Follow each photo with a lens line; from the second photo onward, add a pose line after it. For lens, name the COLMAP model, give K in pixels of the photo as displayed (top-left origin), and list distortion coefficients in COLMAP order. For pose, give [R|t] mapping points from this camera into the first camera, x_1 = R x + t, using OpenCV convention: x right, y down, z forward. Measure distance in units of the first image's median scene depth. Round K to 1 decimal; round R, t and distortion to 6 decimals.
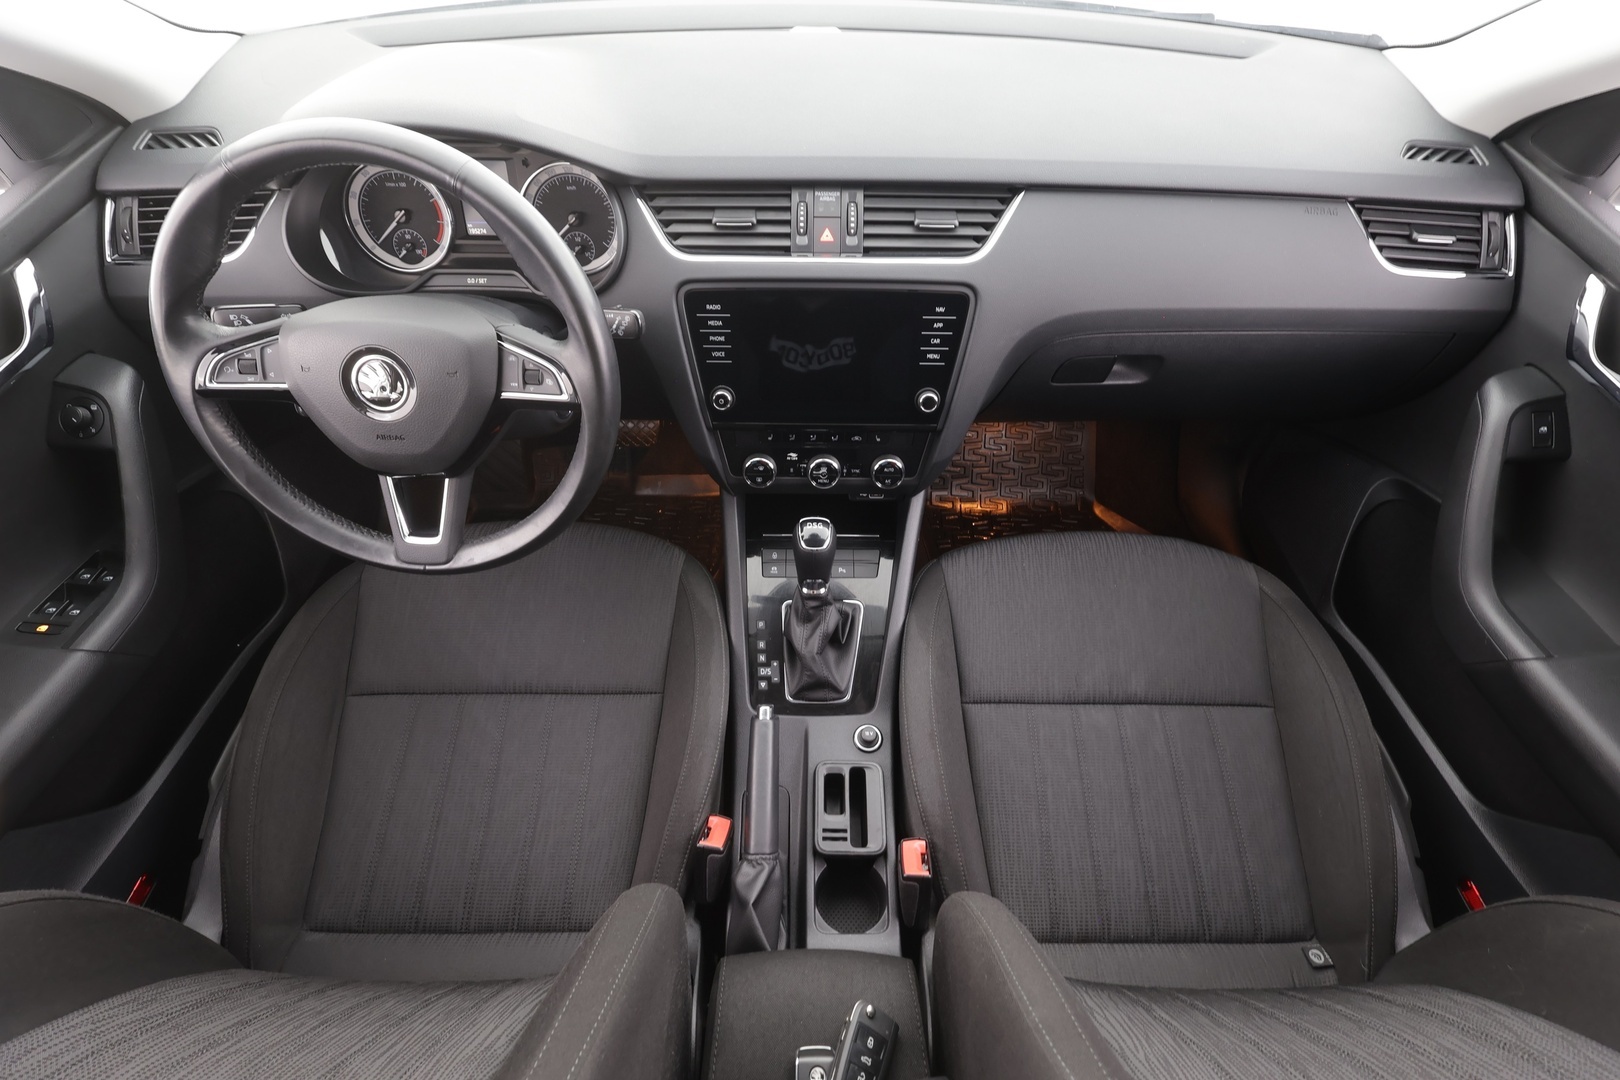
lens RADIAL K [[759.8, 0, 810.2], [0, 759.8, 549.0], [0, 0, 1]] dist [-0.005622, 0.006278]
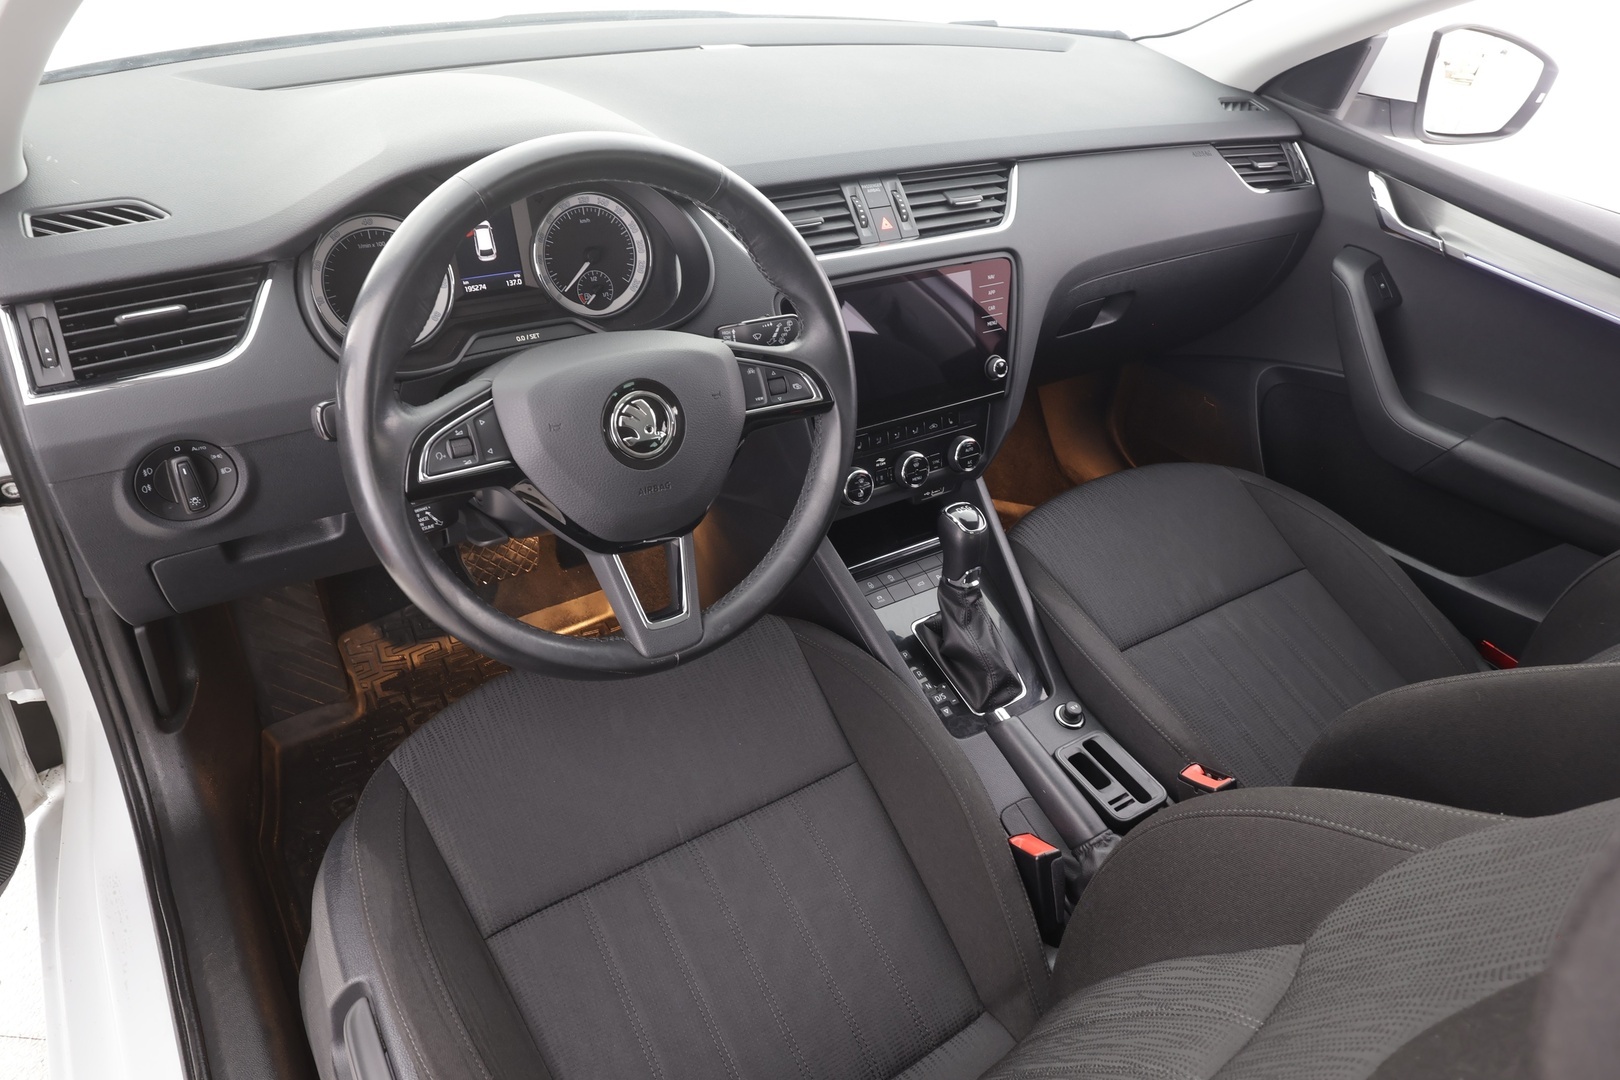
lens RADIAL K [[1065.3, 0, 820.1], [0, 1065.3, 545.1], [0, 0, 1]] dist [0.014890, 0.000348]
pose [[0.825089, -0.276090, 0.492953, -0.844287], [0.365573, 0.926105, -0.093197, 0.071920], [-0.430796, 0.257106, 0.865050, -0.057189]]
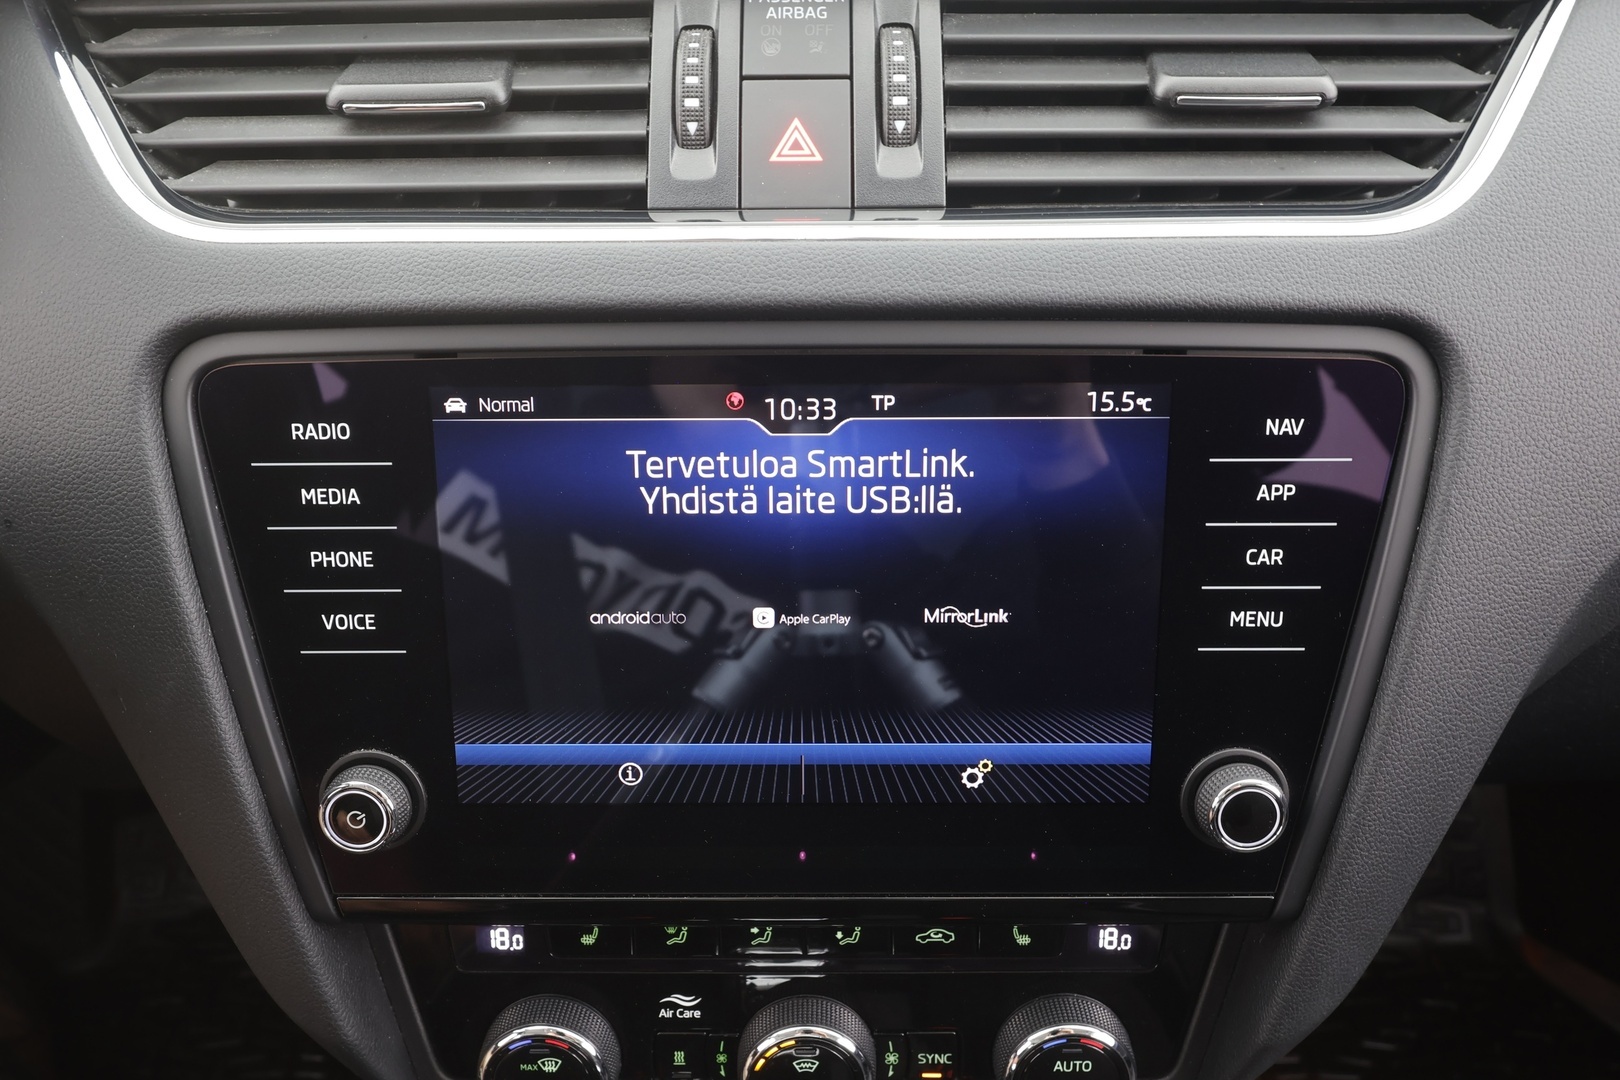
lens RADIAL K [[1199.6, 0, 799.3], [0, 1199.6, 541.5], [0, 0, 1]] dist [0.000558, 0.003531]
pose [[0.999860, -0.014156, -0.008949, 0.024728], [0.011311, 0.964856, -0.262535, -0.188357], [0.012351, 0.262397, 0.964881, 0.659429]]
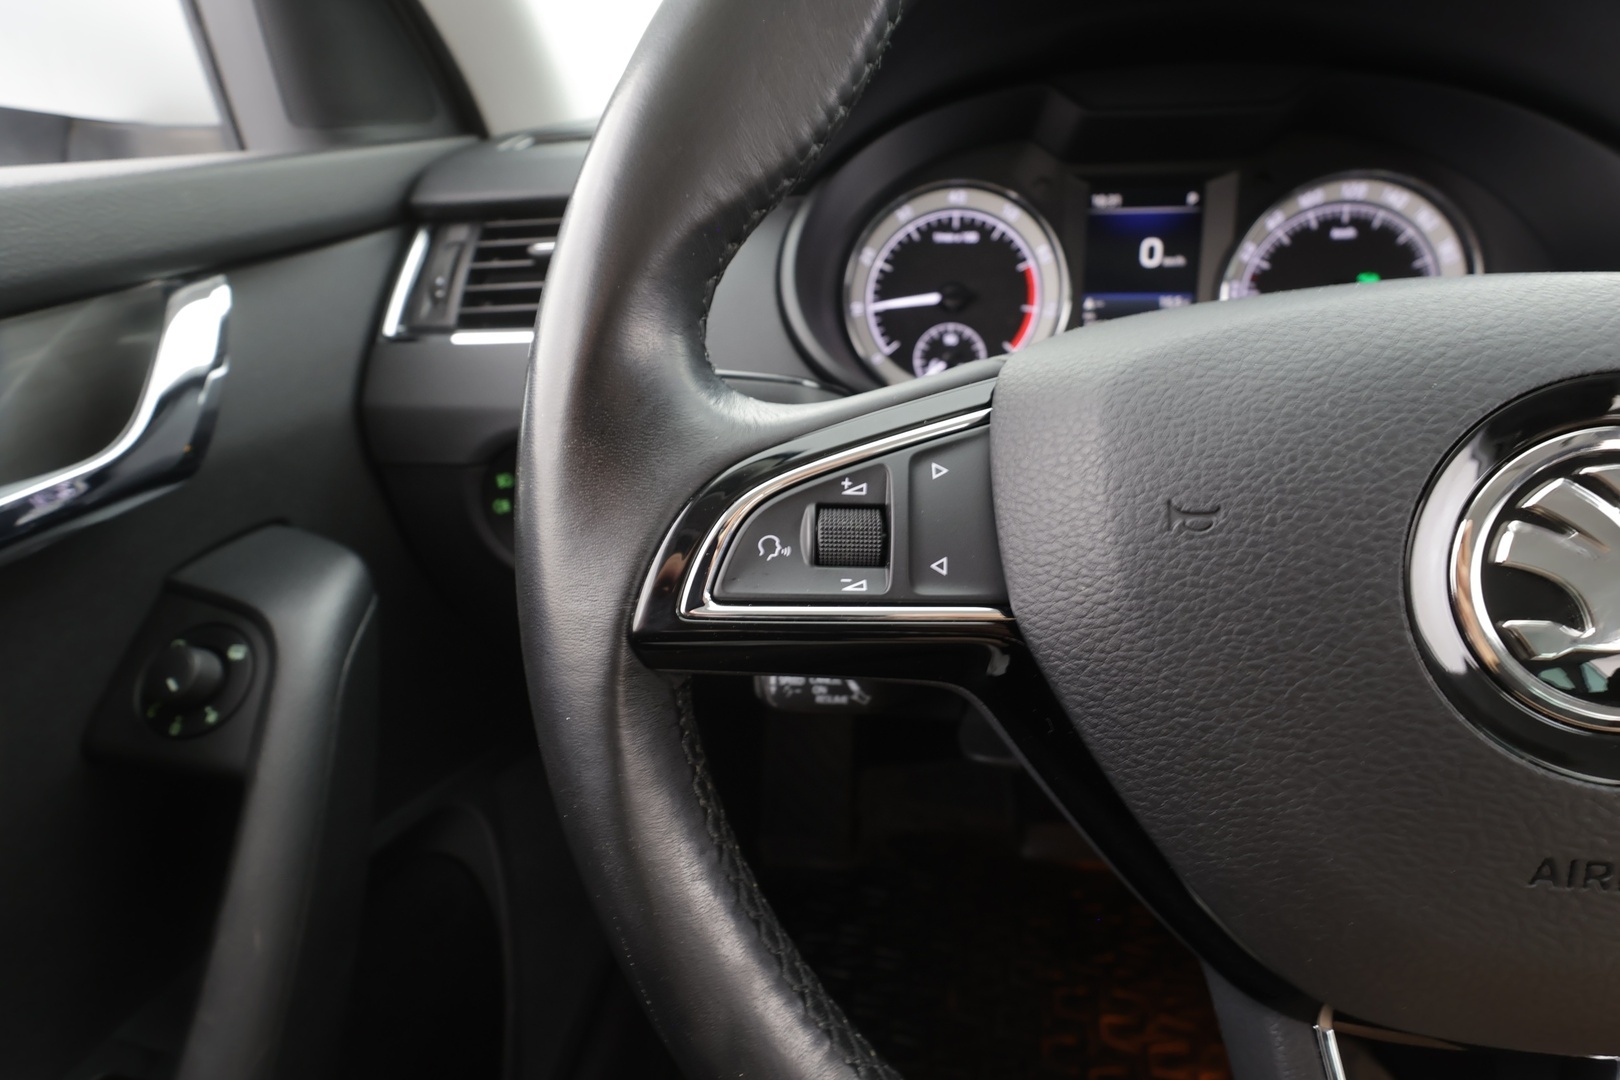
lens RADIAL K [[759.8, 0, 806.1], [0, 759.8, 538.2], [0, 0, 1]] dist [-0.005622, 0.006278]
pose [[0.990335, 0.026935, -0.136057, -0.609495], [-0.077340, 0.921538, -0.380509, -0.116726], [0.115132, 0.387354, 0.914714, 0.660911]]
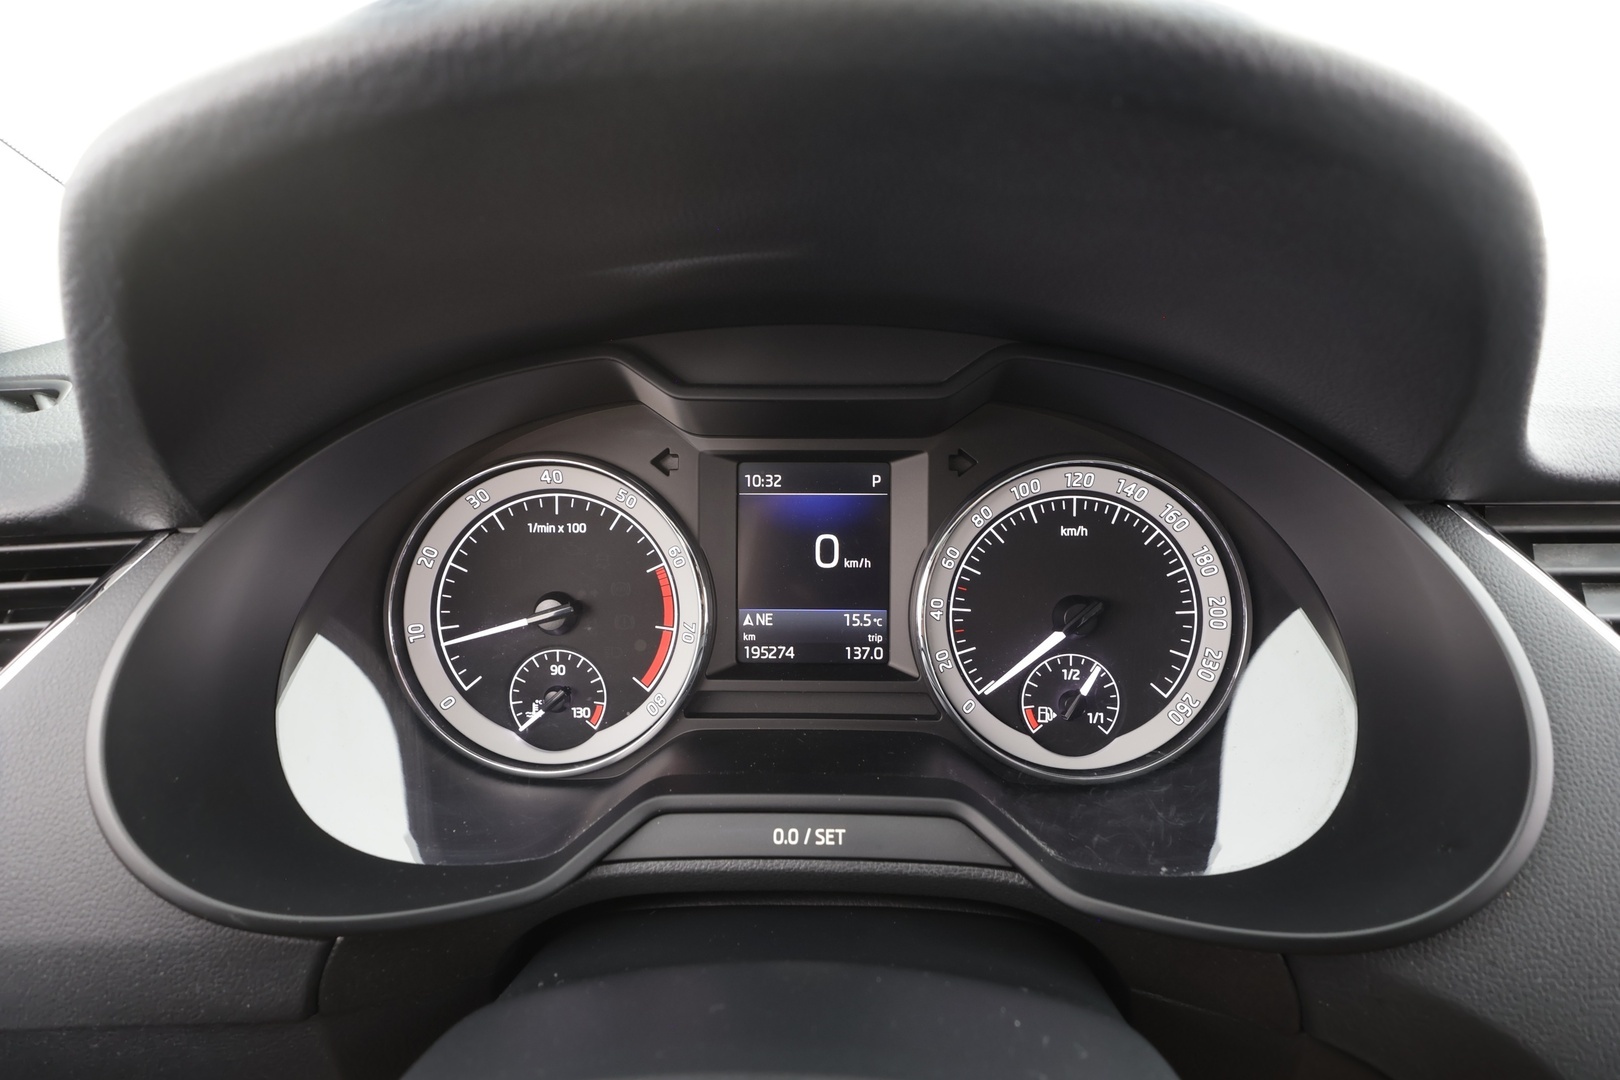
lens RADIAL K [[759.8, 0, 806.5], [0, 759.8, 550.5], [0, 0, 1]] dist [-0.005622, 0.006278]
pose [[0.999612, -0.009583, -0.026145, -0.455083], [-0.003612, 0.886362, -0.462978, -0.336199], [0.027610, 0.462893, 0.885984, 0.755414]]
